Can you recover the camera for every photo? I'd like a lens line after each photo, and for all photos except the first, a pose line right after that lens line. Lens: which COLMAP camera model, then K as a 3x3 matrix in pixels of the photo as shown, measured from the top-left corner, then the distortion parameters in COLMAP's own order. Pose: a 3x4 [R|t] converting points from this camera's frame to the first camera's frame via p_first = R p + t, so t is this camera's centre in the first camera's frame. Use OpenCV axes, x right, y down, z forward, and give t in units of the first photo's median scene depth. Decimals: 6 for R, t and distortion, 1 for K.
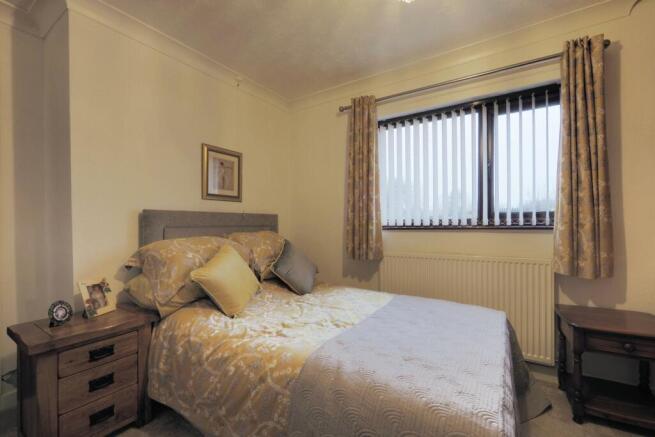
lens RADIAL K [[278.8, 0, 329.2], [0, 278.8, 218.0], [0, 0, 1]] dist [-0.000754, -0.000058]
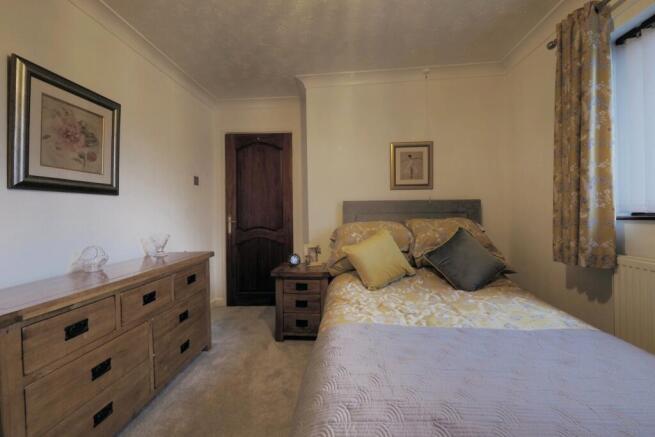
lens RADIAL K [[277.8, 0, 326.4], [0, 277.8, 204.2], [0, 0, 1]] dist [0.000803, 0.000182]
pose [[0.465380, -0.022703, -0.884820, 0.449832], [0.026259, 0.999585, -0.011836, -0.000075], [0.884721, -0.017726, 0.465783, 0.199411]]
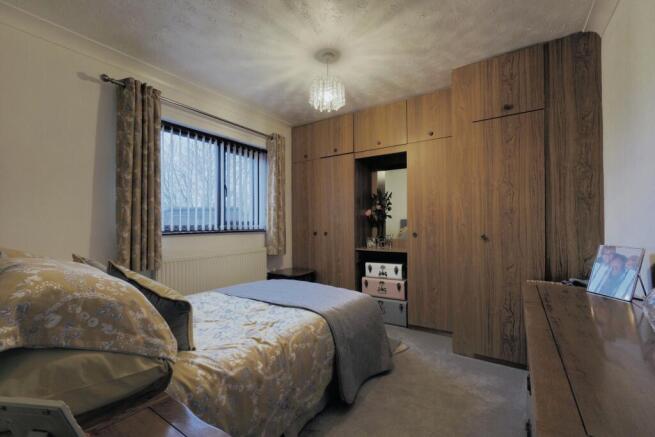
lens RADIAL K [[278.8, 0, 329.2], [0, 278.8, 218.0], [0, 0, 1]] dist [-0.000754, -0.000058]
pose [[0.028879, 0.035136, 0.998965, -0.779137], [-0.010340, 0.999339, -0.034851, 0.010635], [-0.999529, -0.009322, 0.029223, 0.427287]]
